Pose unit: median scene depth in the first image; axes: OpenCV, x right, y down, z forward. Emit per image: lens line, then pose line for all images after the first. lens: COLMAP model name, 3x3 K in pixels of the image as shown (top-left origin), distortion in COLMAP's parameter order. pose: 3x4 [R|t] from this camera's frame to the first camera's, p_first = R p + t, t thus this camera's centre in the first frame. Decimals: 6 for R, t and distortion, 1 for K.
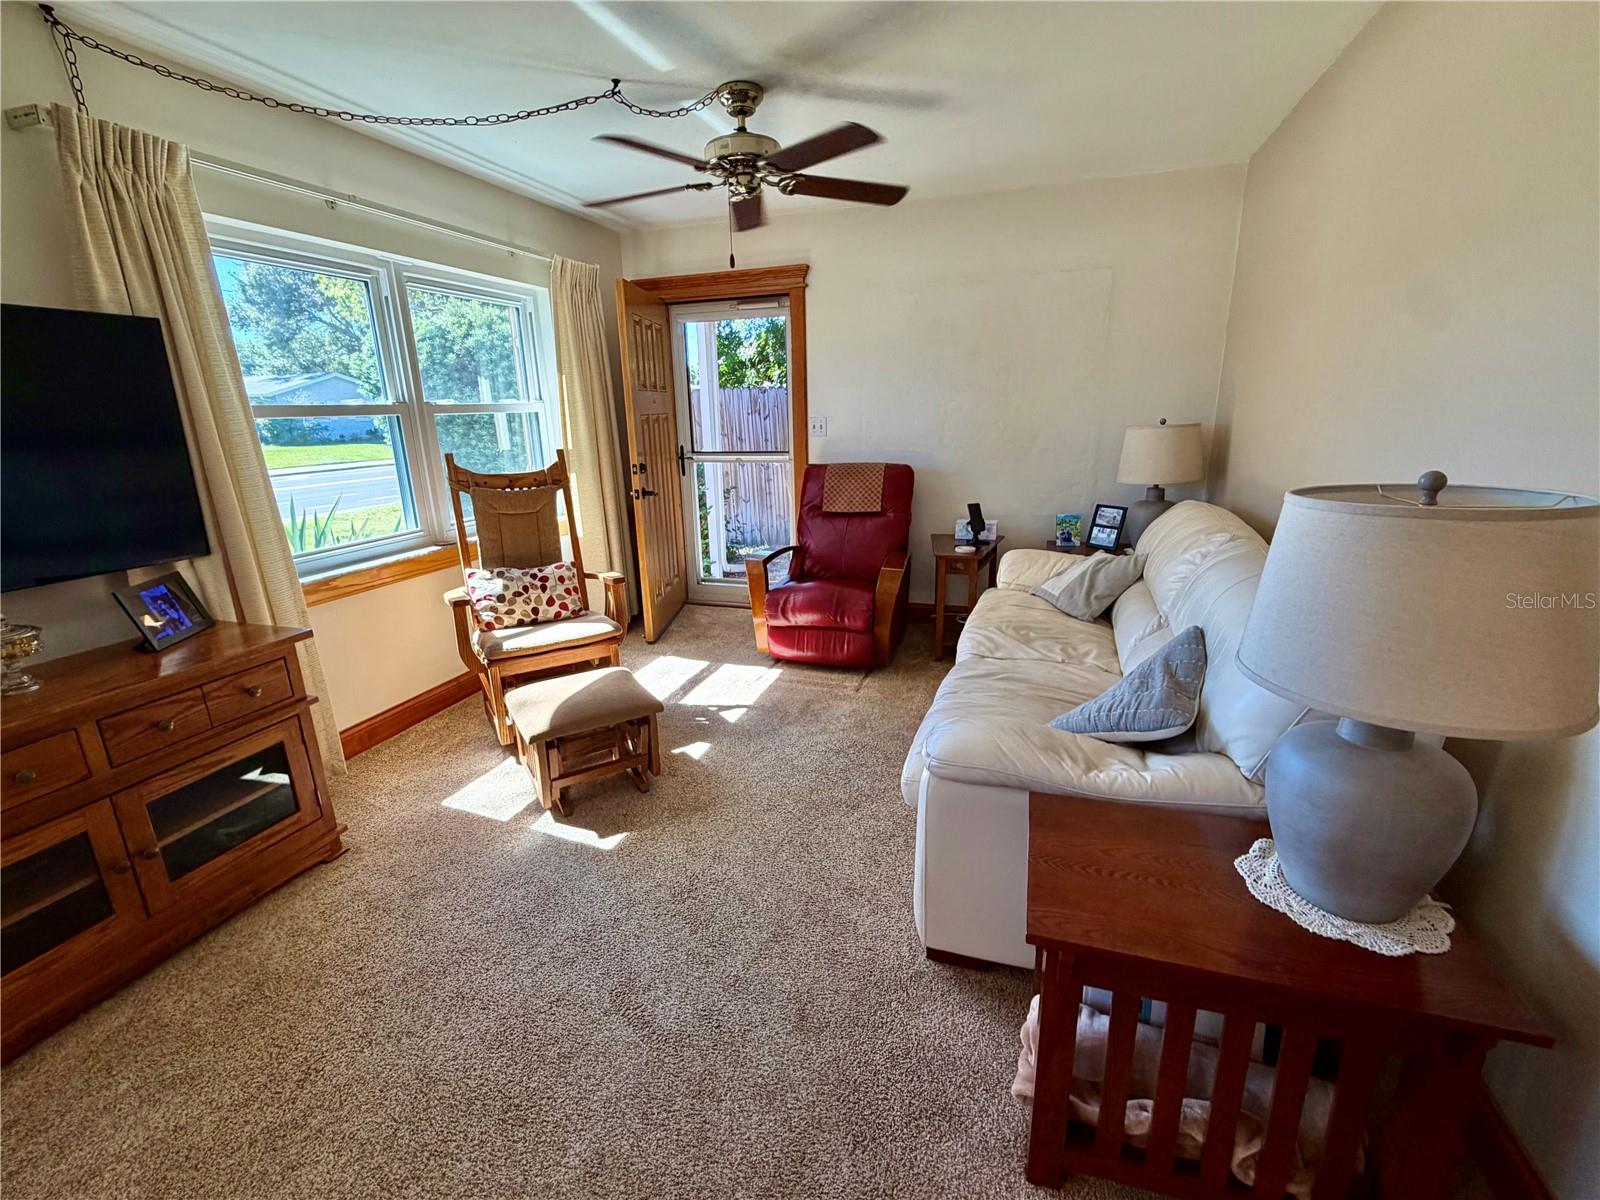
lens RADIAL K [[707.7, 0, 802.6], [0, 707.7, 601.5], [0, 0, 1]] dist [0.001254, -0.000300]
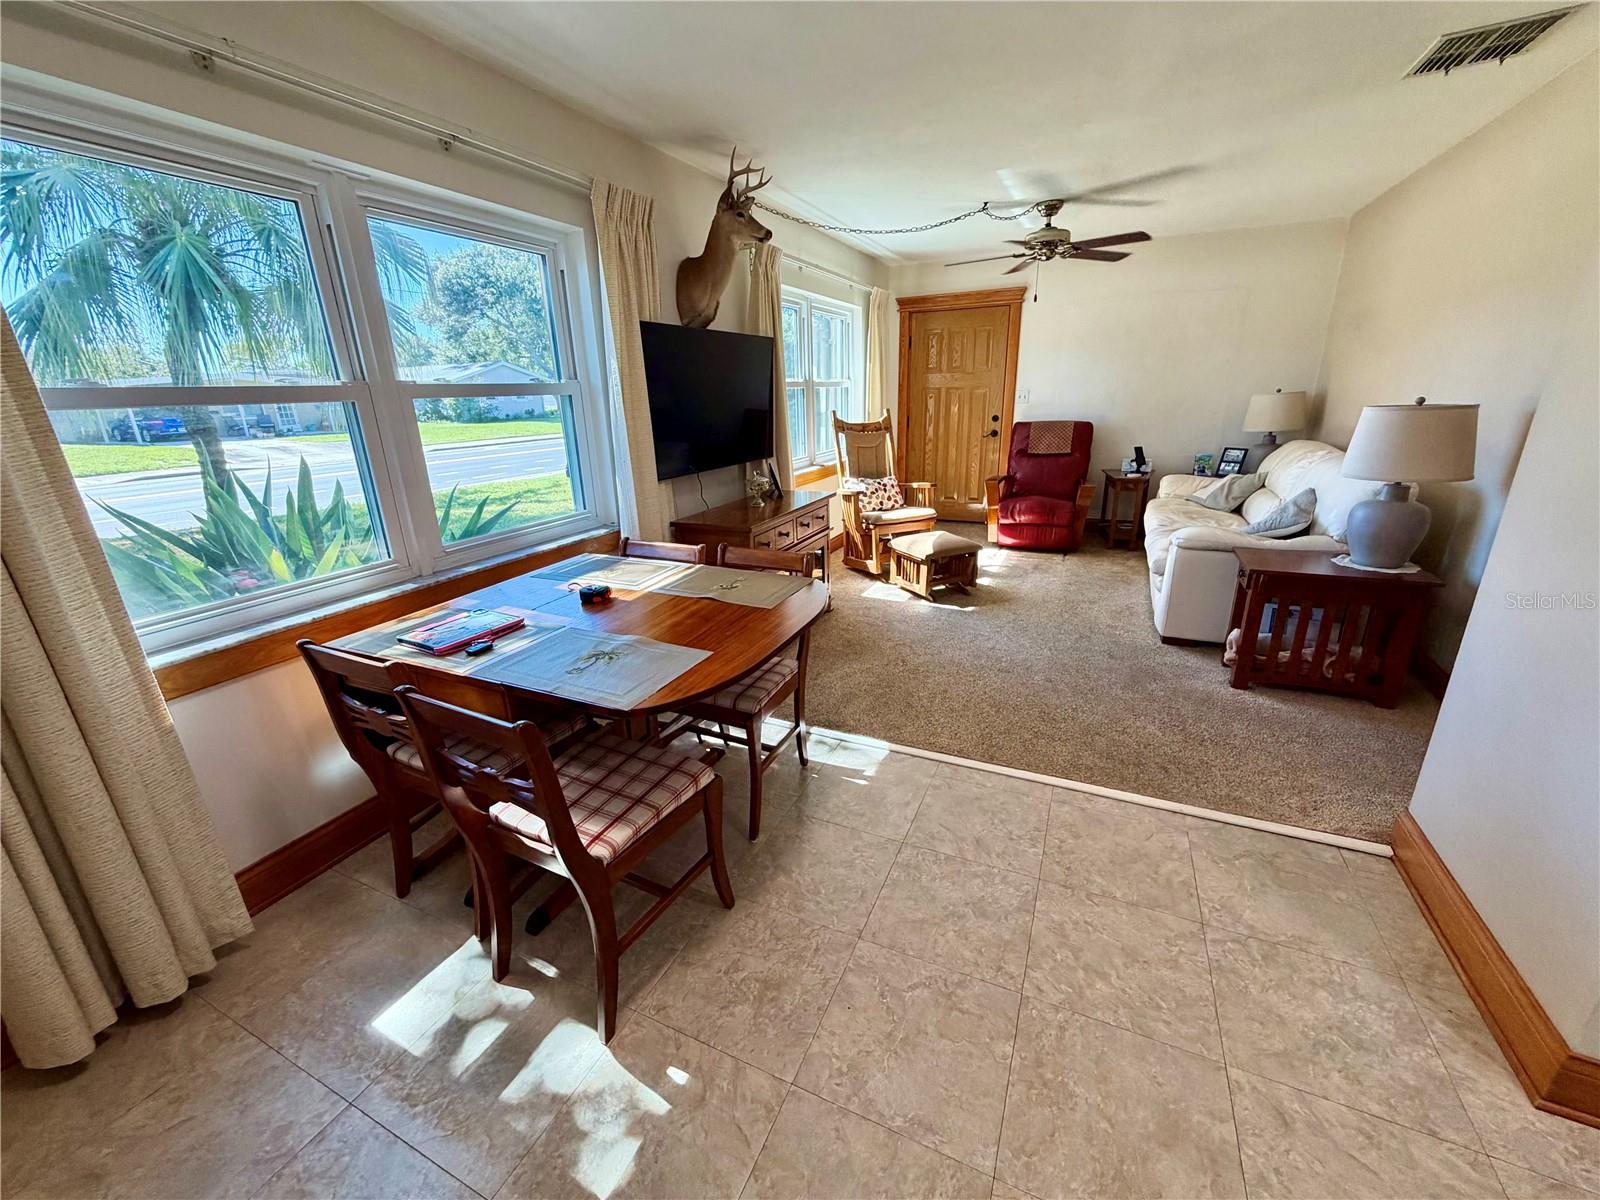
lens RADIAL K [[646.9, 0, 797.5], [0, 646.9, 601.8], [0, 0, 1]] dist [0.001565, 0.000117]
pose [[0.993555, 0.032061, -0.108725, -0.536700], [-0.026813, 0.998419, 0.049395, 0.240637], [0.110137, -0.046161, 0.992844, -0.791546]]
